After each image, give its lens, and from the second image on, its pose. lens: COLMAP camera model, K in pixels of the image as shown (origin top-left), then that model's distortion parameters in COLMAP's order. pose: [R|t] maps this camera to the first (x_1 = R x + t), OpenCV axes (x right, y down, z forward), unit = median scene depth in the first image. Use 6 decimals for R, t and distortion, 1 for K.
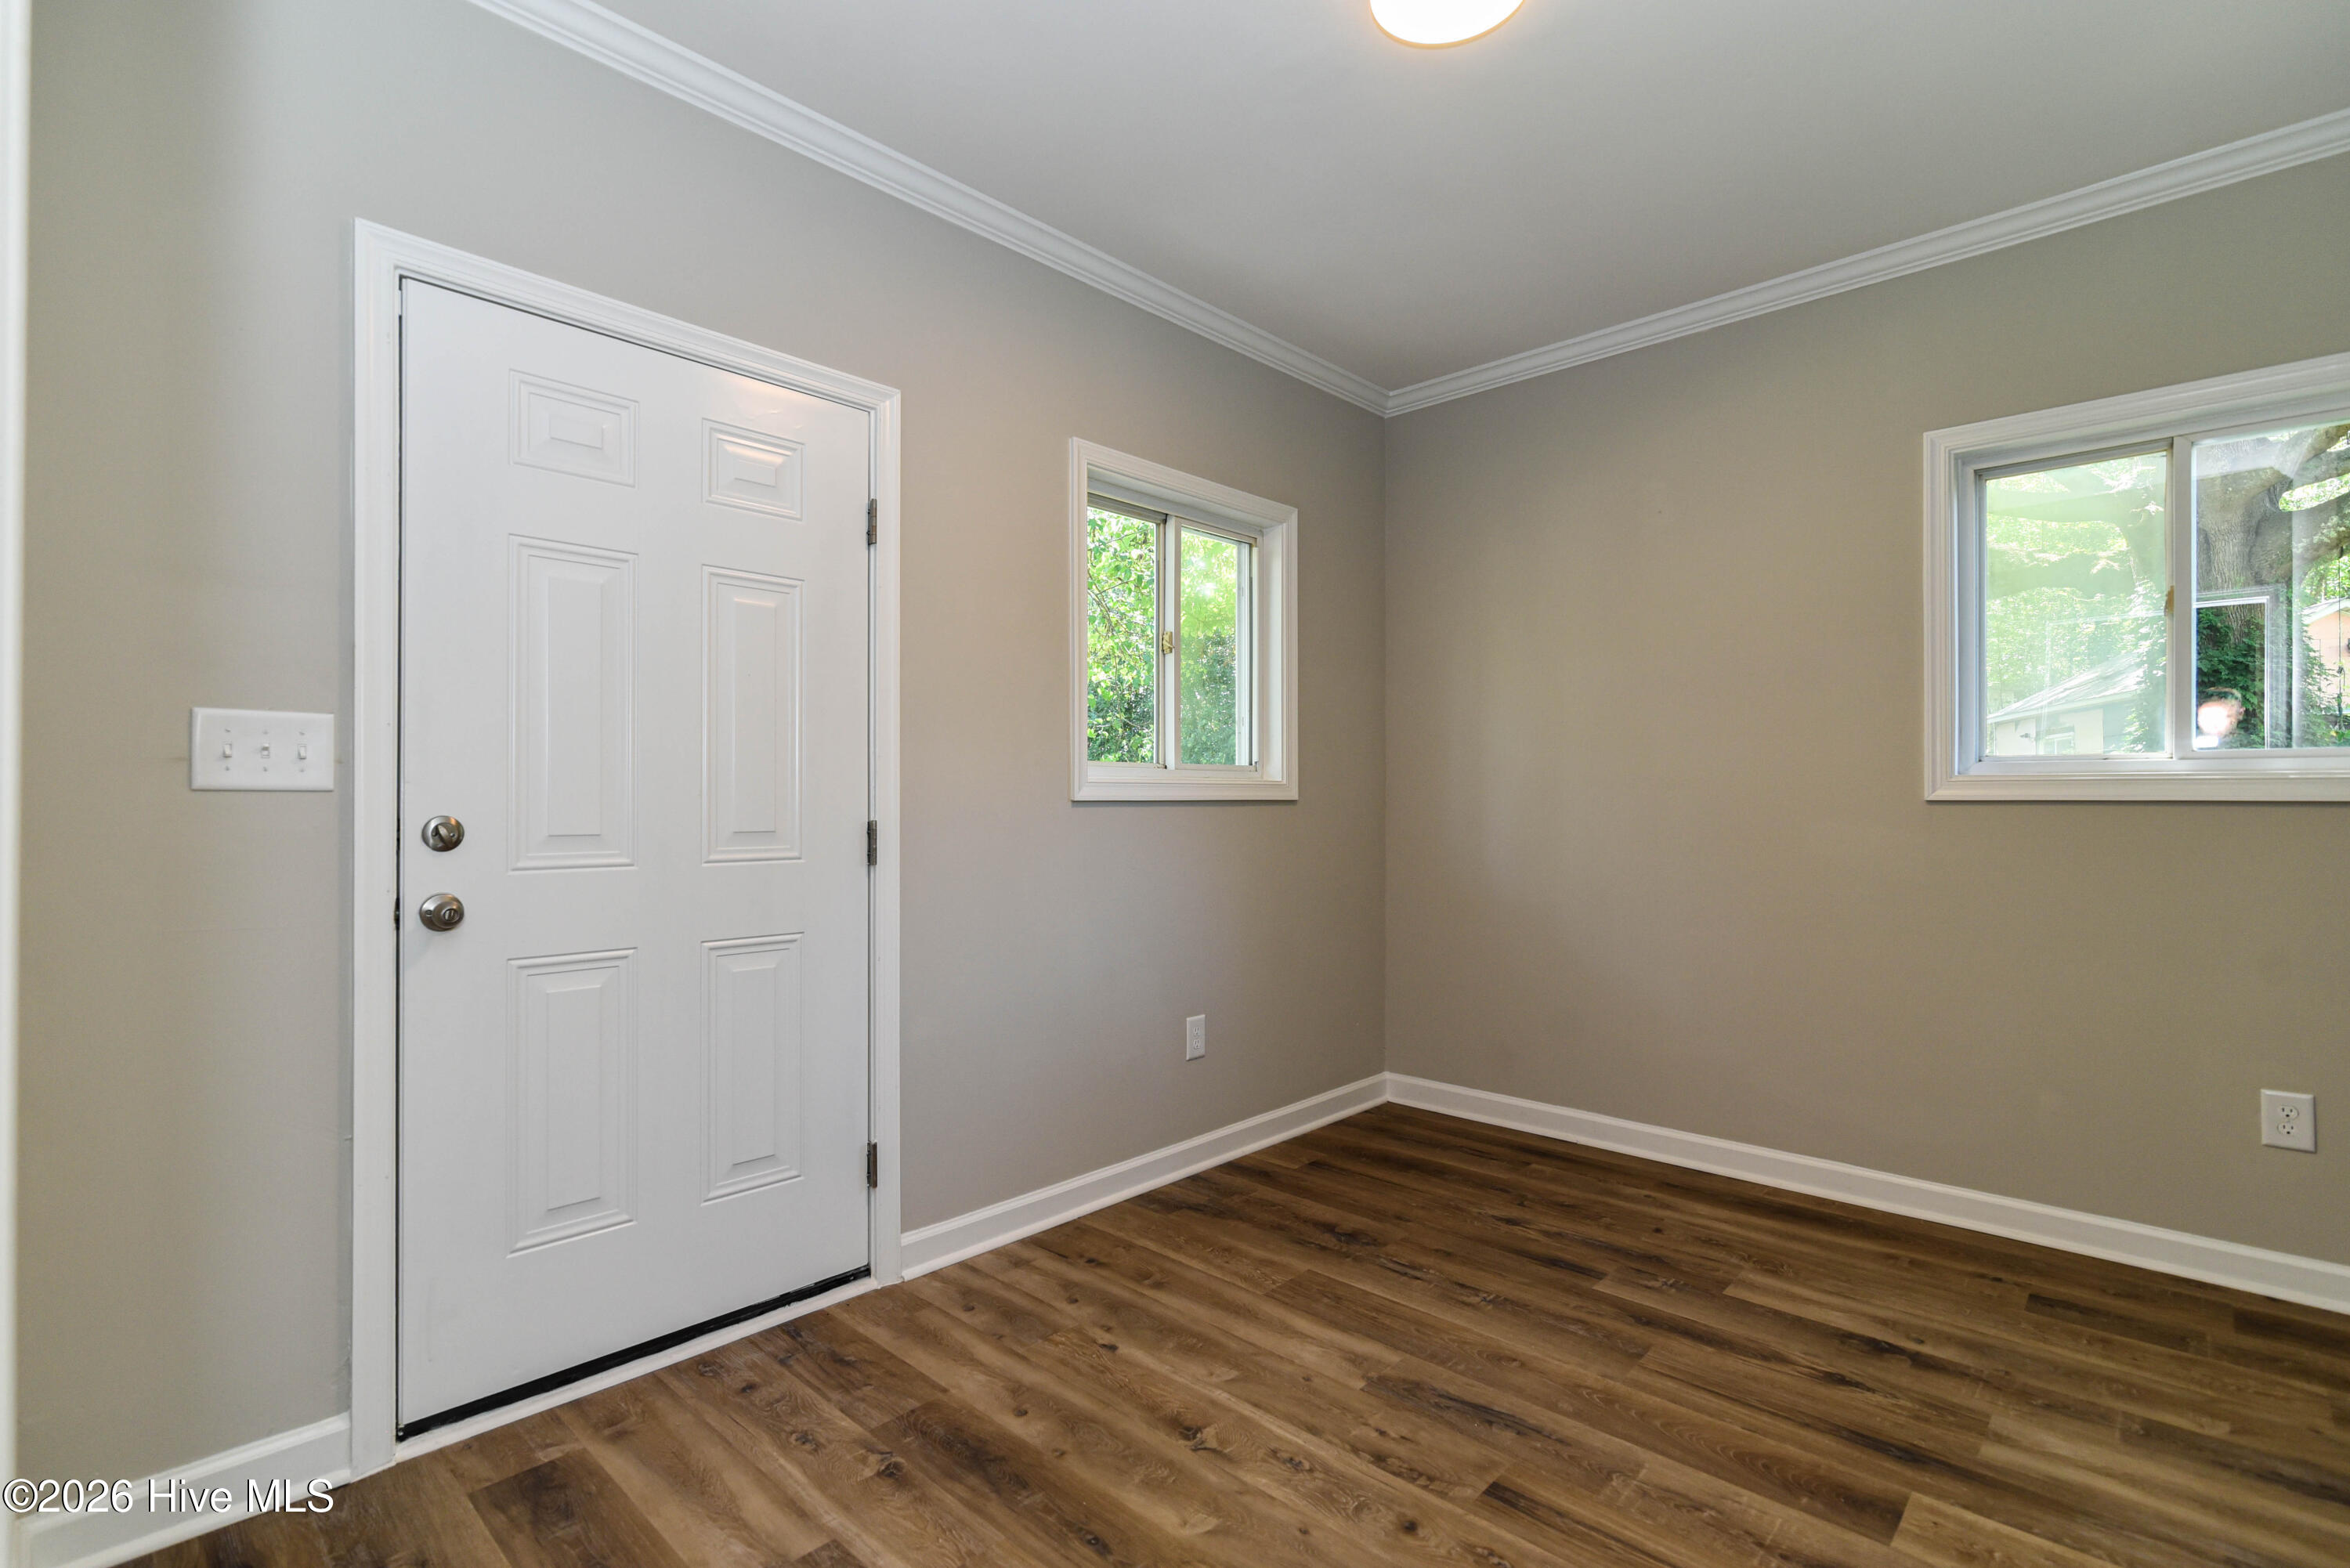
lens RADIAL K [[1111.2, 0, 1172.4], [0, 1111.2, 790.4], [0, 0, 1]] dist [-0.001530, 0.000246]
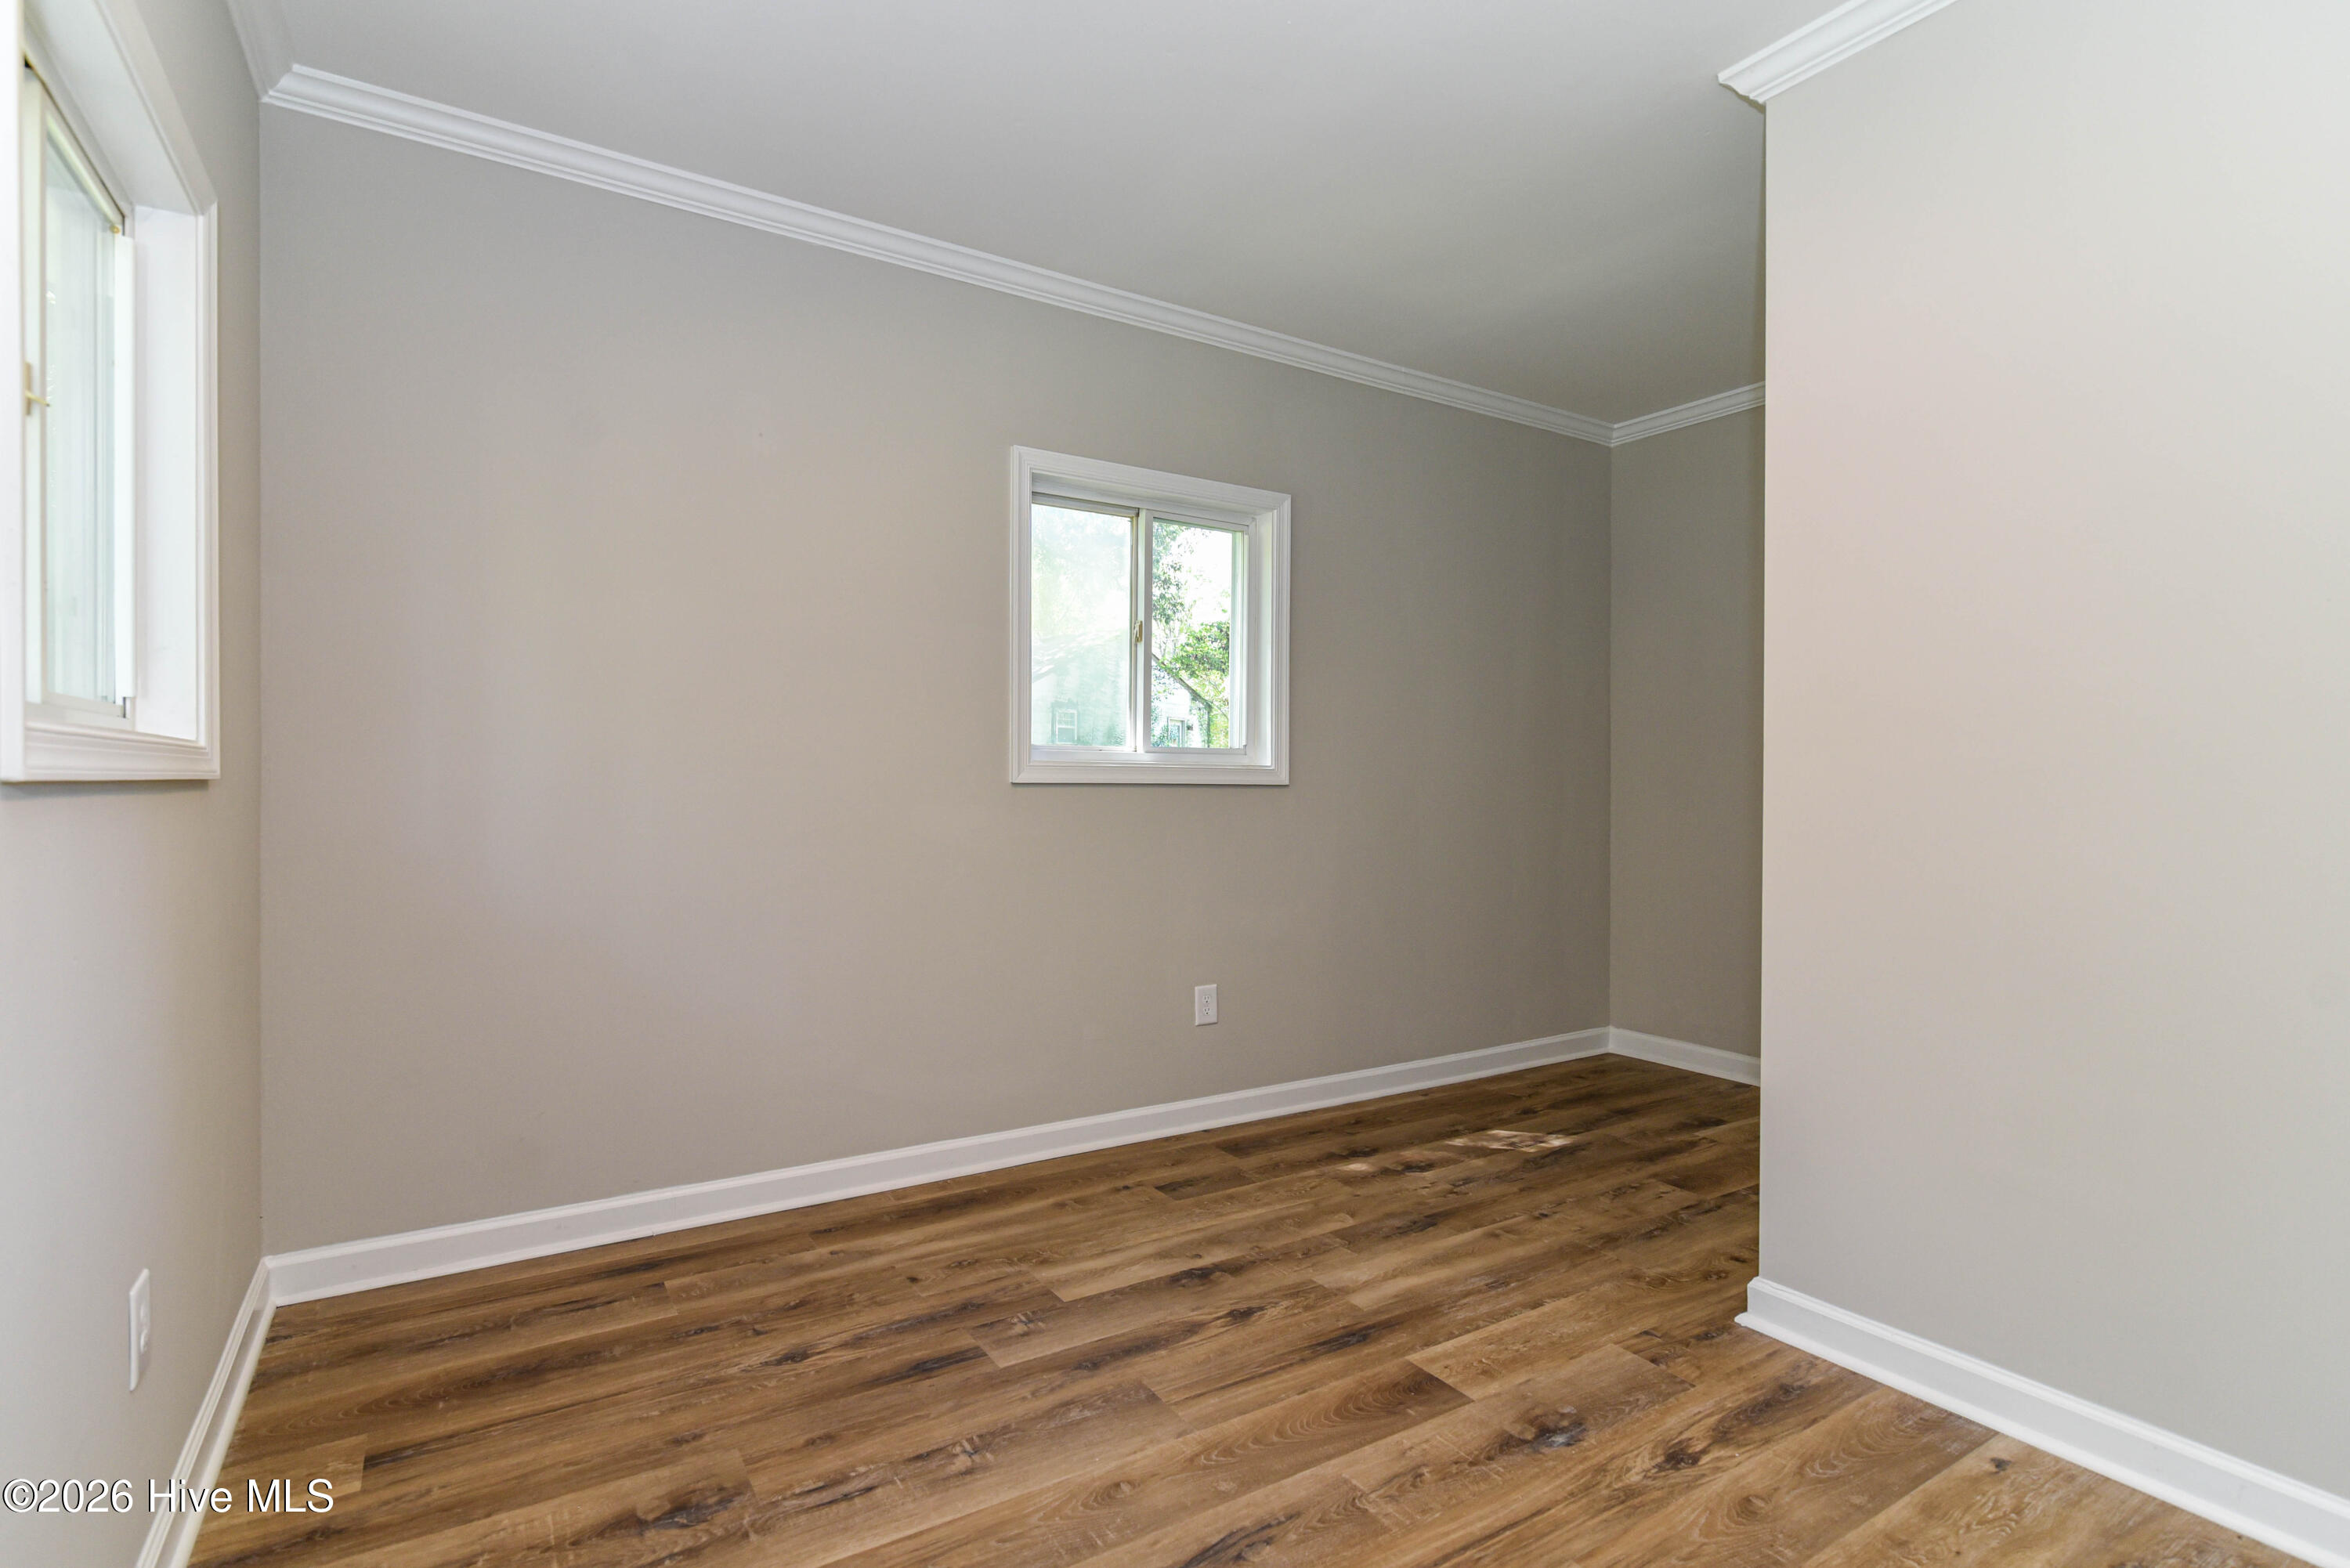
lens RADIAL K [[1111.2, 0, 1172.4], [0, 1111.2, 790.4], [0, 0, 1]] dist [-0.001530, 0.000246]
pose [[0.244676, -0.007705, 0.969574, -0.397888], [-0.012356, 0.999862, 0.011064, 0.002638], [-0.969526, -0.014687, 0.244547, 0.676410]]
